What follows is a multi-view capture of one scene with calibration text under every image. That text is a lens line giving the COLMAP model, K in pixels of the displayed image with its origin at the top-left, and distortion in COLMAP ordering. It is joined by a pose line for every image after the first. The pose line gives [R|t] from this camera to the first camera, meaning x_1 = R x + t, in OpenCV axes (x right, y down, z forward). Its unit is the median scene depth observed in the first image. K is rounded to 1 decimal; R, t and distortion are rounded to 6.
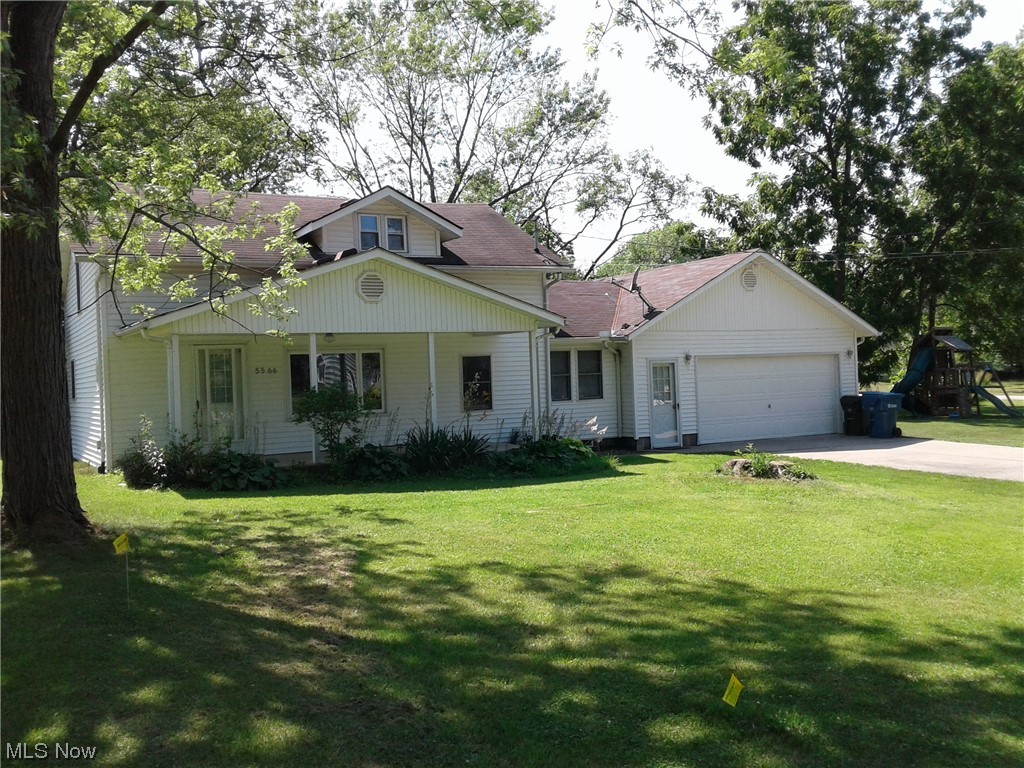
lens RADIAL K [[969.5, 0, 512.0], [0, 969.5, 384.0], [0, 0, 1]] dist [0.075080, -0.015791]
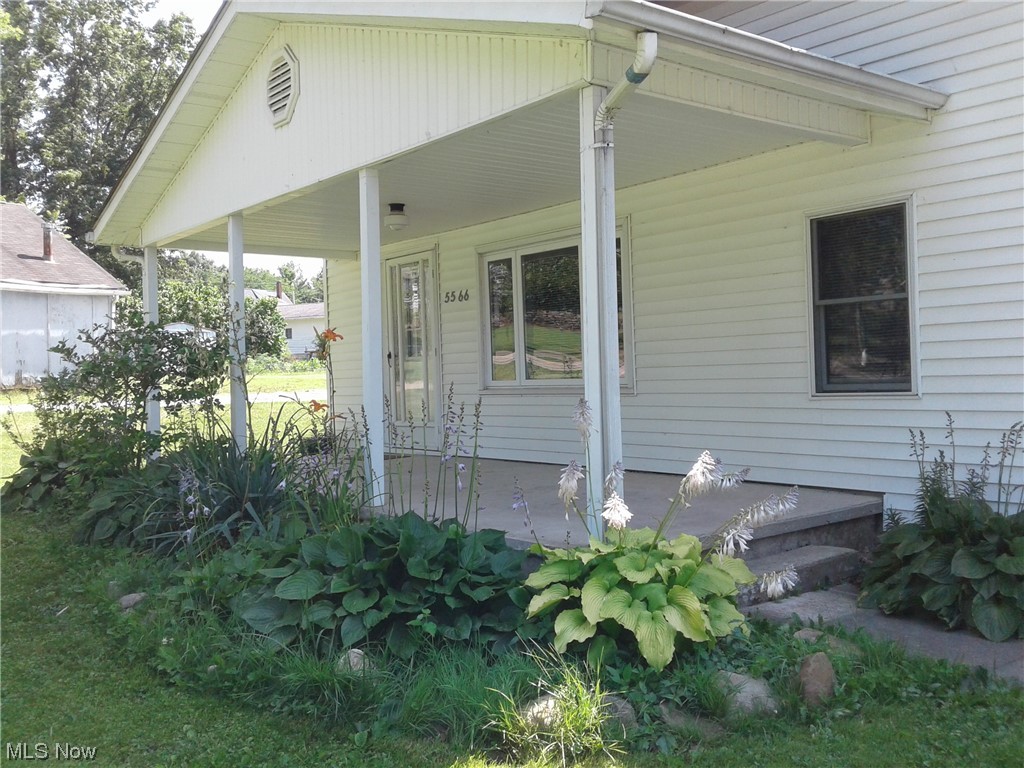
lens RADIAL K [[969.5, 0, 512.0], [0, 969.5, 384.0], [0, 0, 1]] dist [0.075080, -0.015791]
pose [[0.180122, 0.047465, -0.982498, 0.218770], [0.023387, 0.998346, 0.052518, 0.005208], [0.983366, -0.032438, 0.178714, 0.756352]]
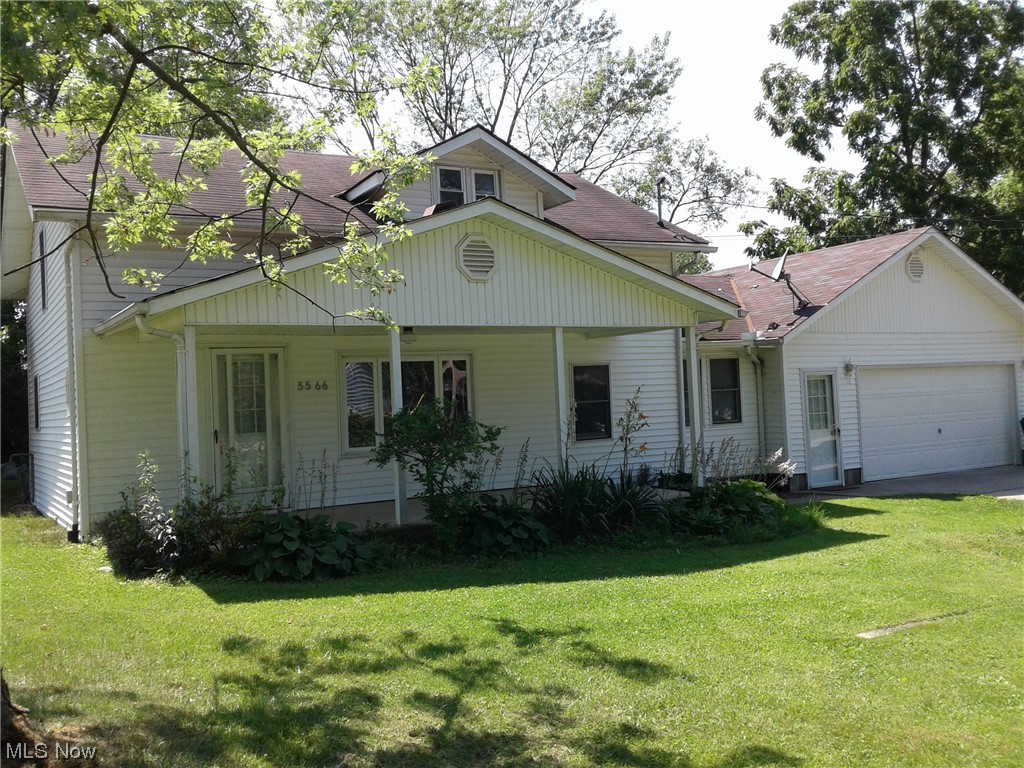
lens RADIAL K [[979.6, 0, 512.0], [0, 979.6, 384.0], [0, 0, 1]] dist [0.048040, -0.006896]
pose [[0.999823, -0.007078, 0.017410, -0.097714], [0.007518, 0.999651, -0.025328, 0.003024], [-0.017225, 0.025454, 0.999528, 0.239473]]
